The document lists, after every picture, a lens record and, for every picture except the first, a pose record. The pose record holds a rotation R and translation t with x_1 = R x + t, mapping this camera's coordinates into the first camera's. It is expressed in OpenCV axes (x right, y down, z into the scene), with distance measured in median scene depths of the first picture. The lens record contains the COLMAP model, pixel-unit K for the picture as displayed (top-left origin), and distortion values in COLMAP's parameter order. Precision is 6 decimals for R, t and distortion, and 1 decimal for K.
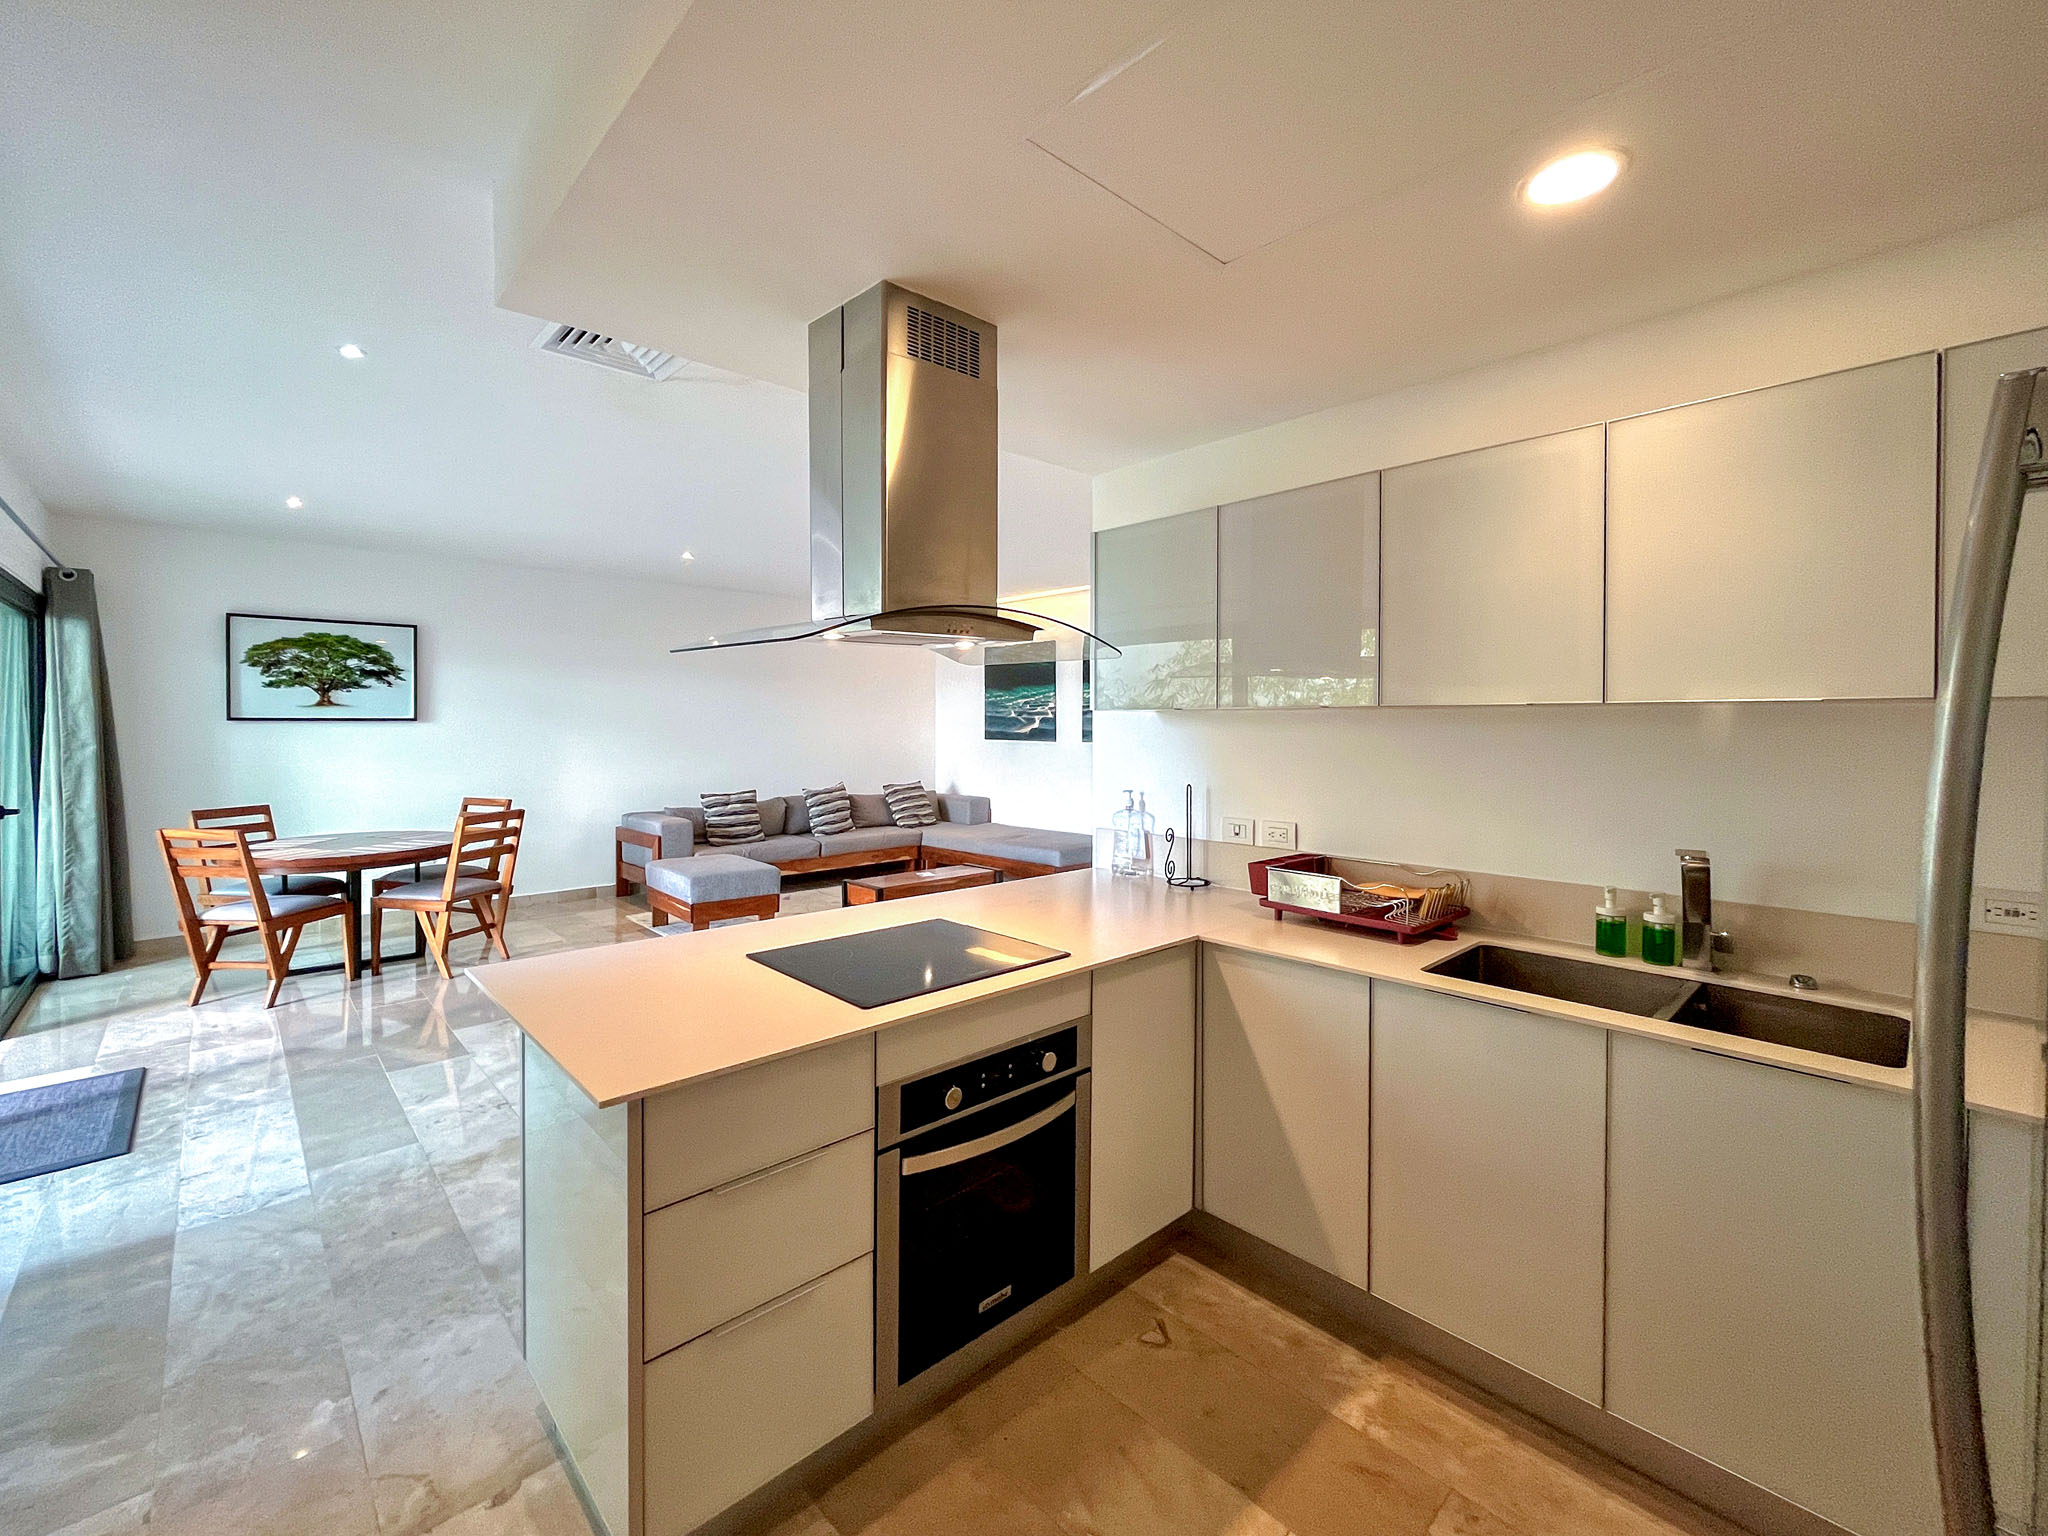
lens RADIAL K [[866.9, 0, 1011.8], [0, 866.9, 733.0], [0, 0, 1]] dist [0.002116, 0.000321]
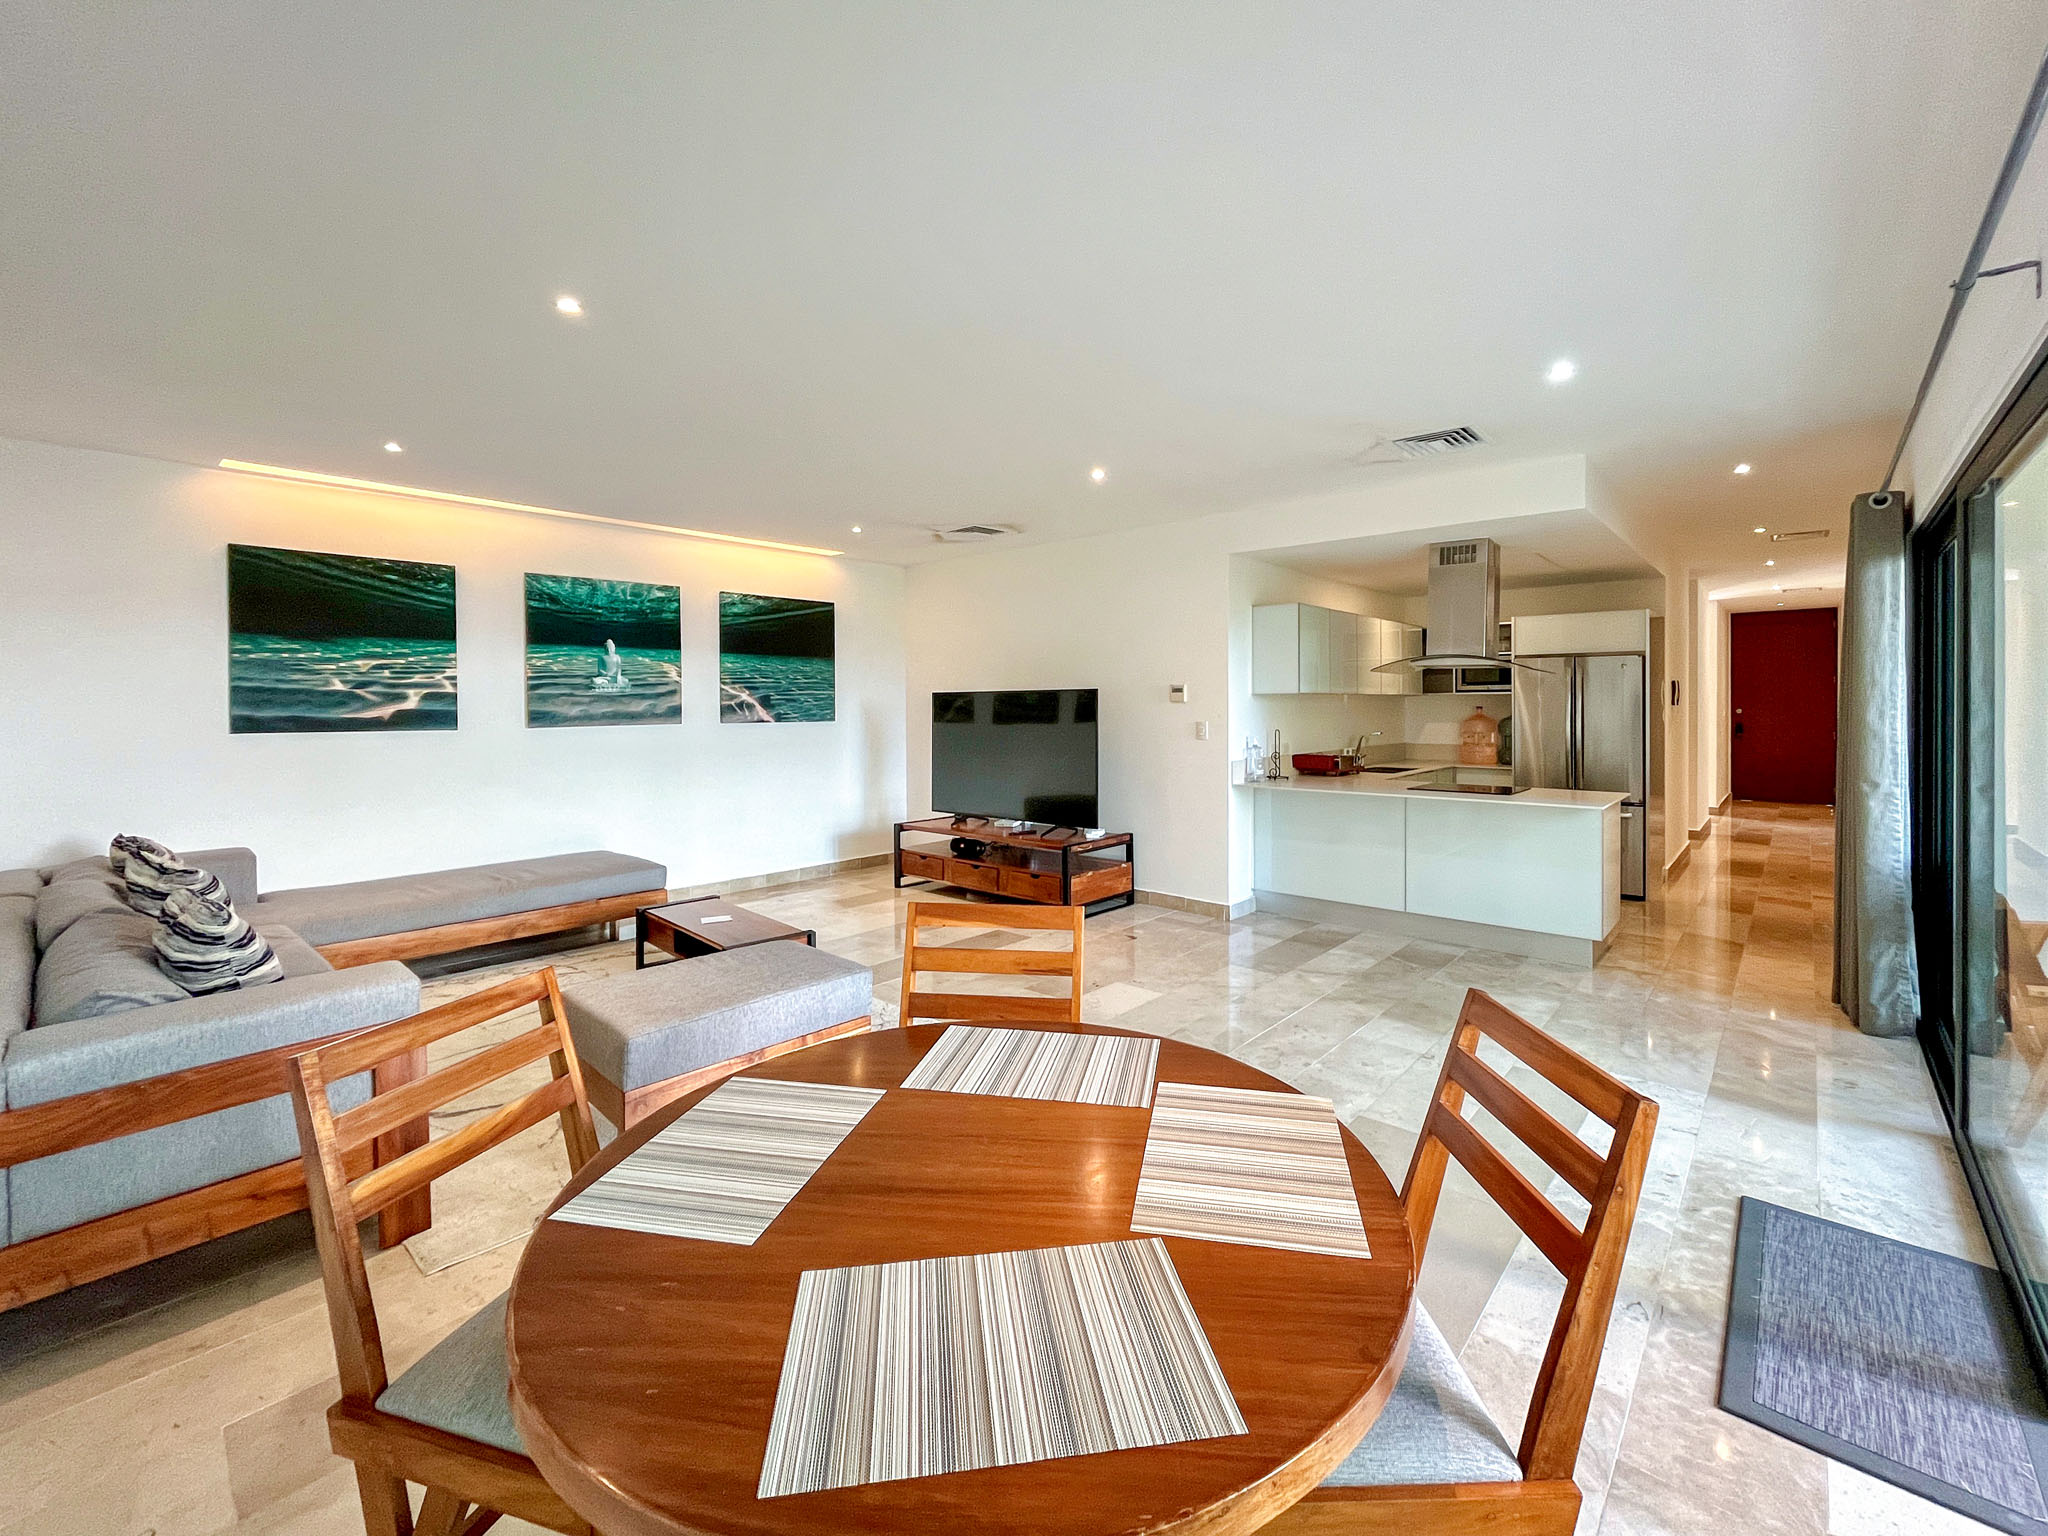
lens RADIAL K [[853.6, 0, 1063.6], [0, 853.6, 708.5], [0, 0, 1]] dist [-0.004832, -0.000045]
pose [[-0.113040, -0.007754, 0.993560, -0.899672], [0.013405, 0.999867, 0.009329, -0.008173], [-0.993500, 0.014373, -0.112921, 0.891424]]
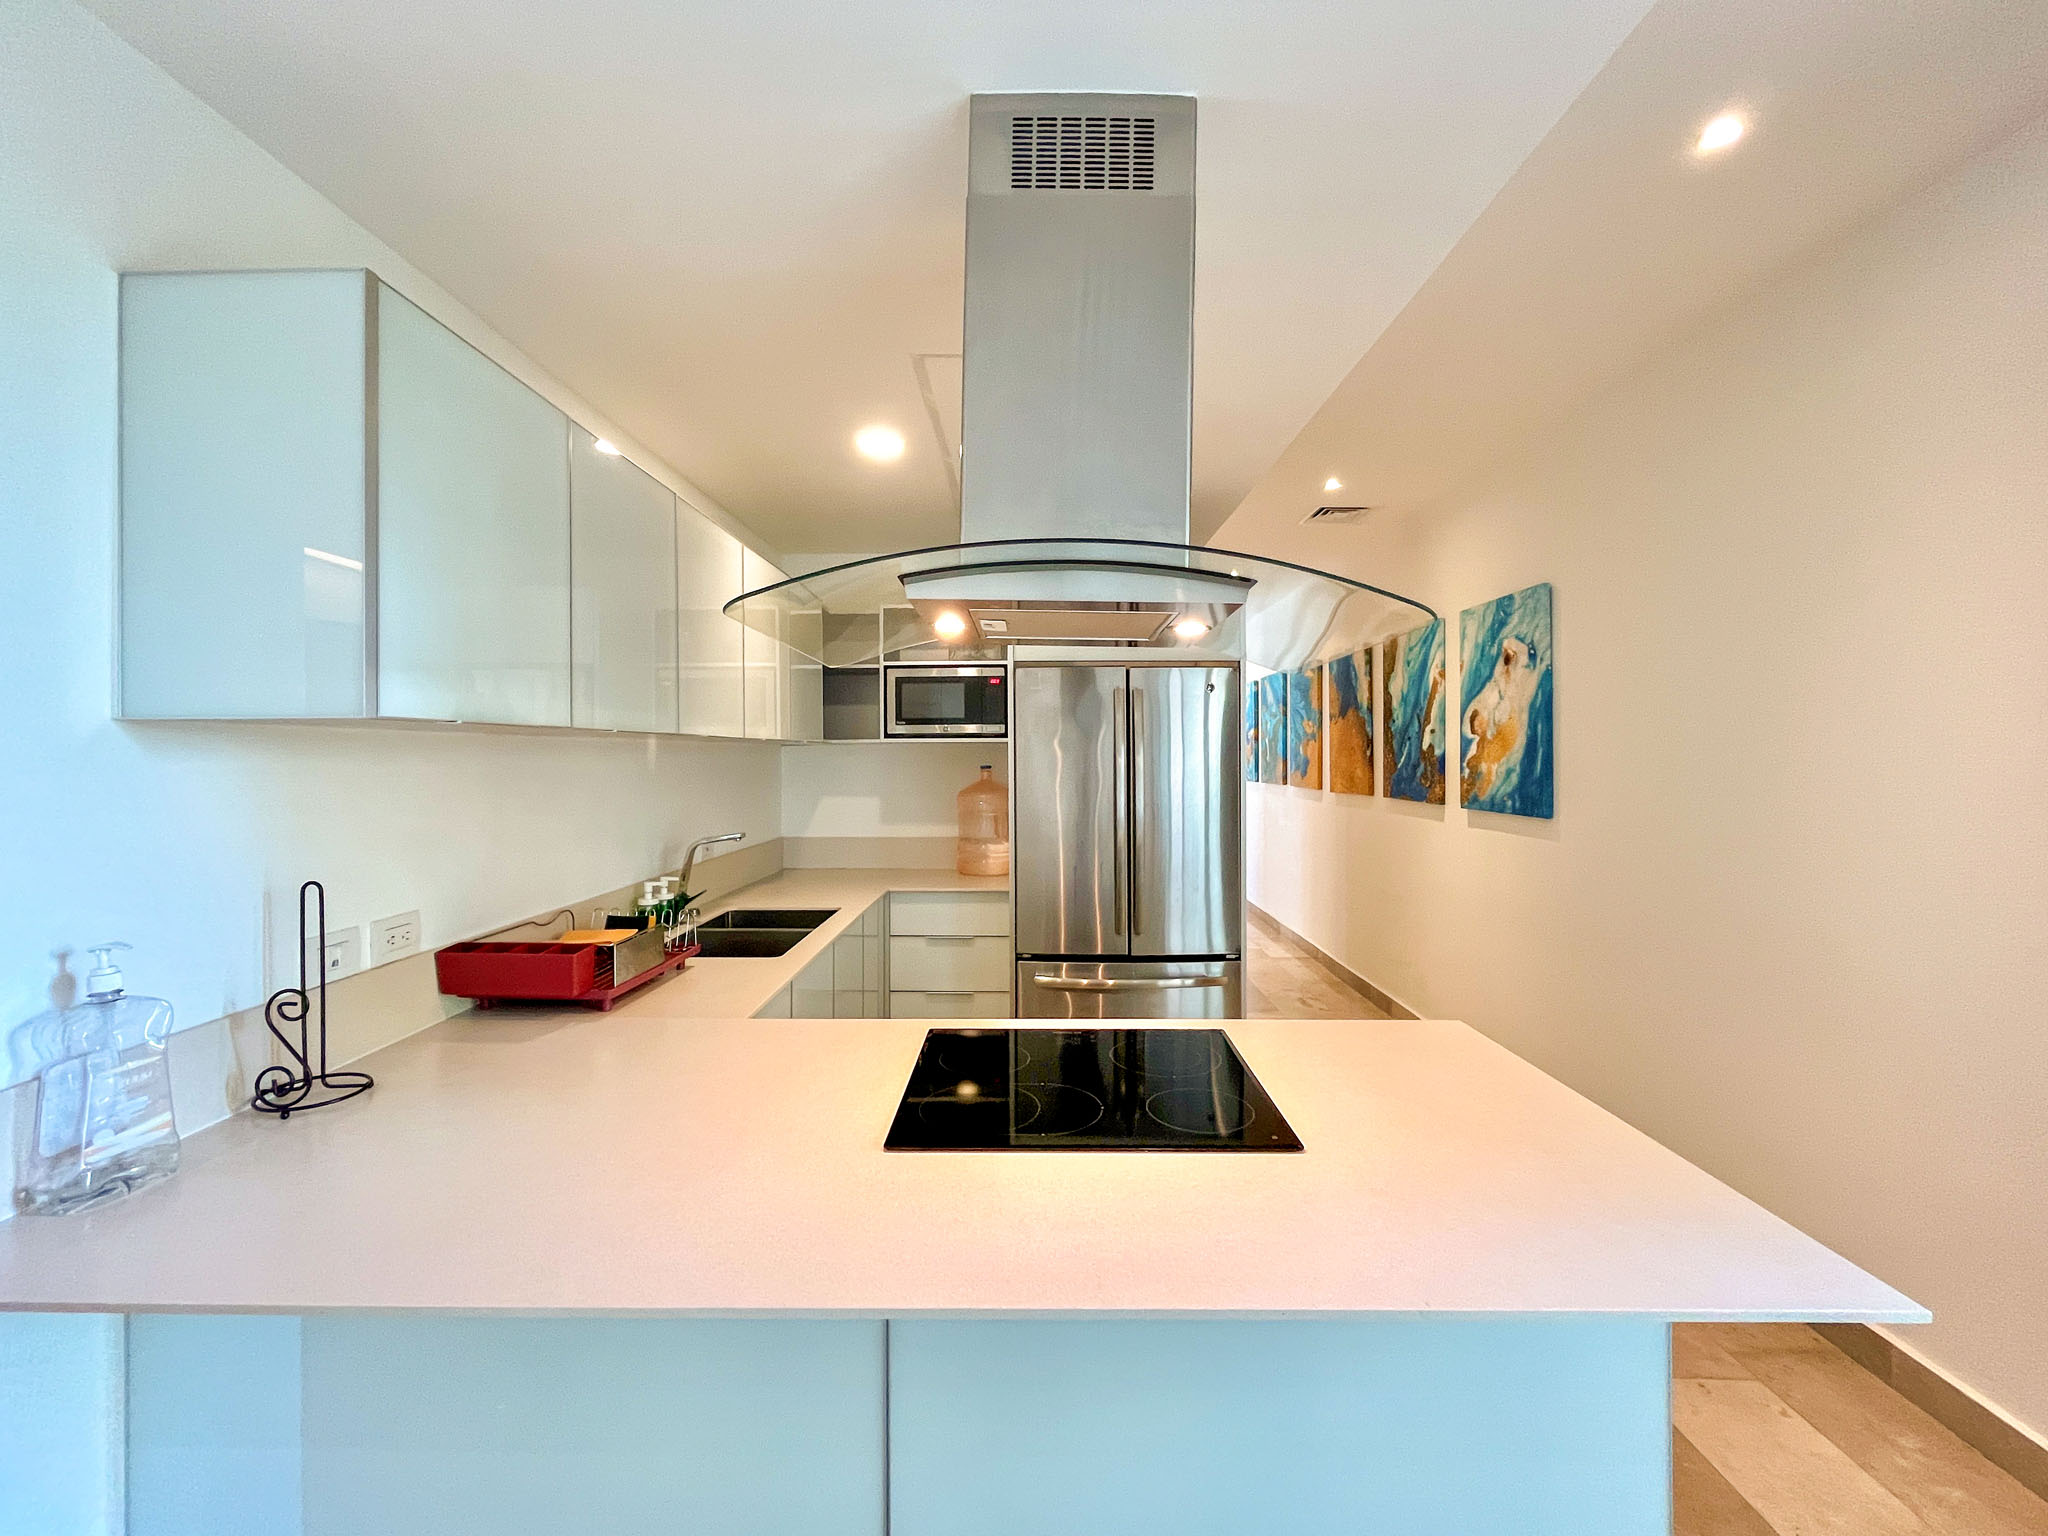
lens RADIAL K [[856.9, 0, 1027.4], [0, 856.9, 765.6], [0, 0, 1]] dist [-0.019022, -0.000225]
pose [[-0.724292, -0.010158, 0.689418, -0.200055], [0.006947, 0.999733, 0.022028, -0.005131], [-0.689458, 0.020744, -0.724028, 0.546665]]
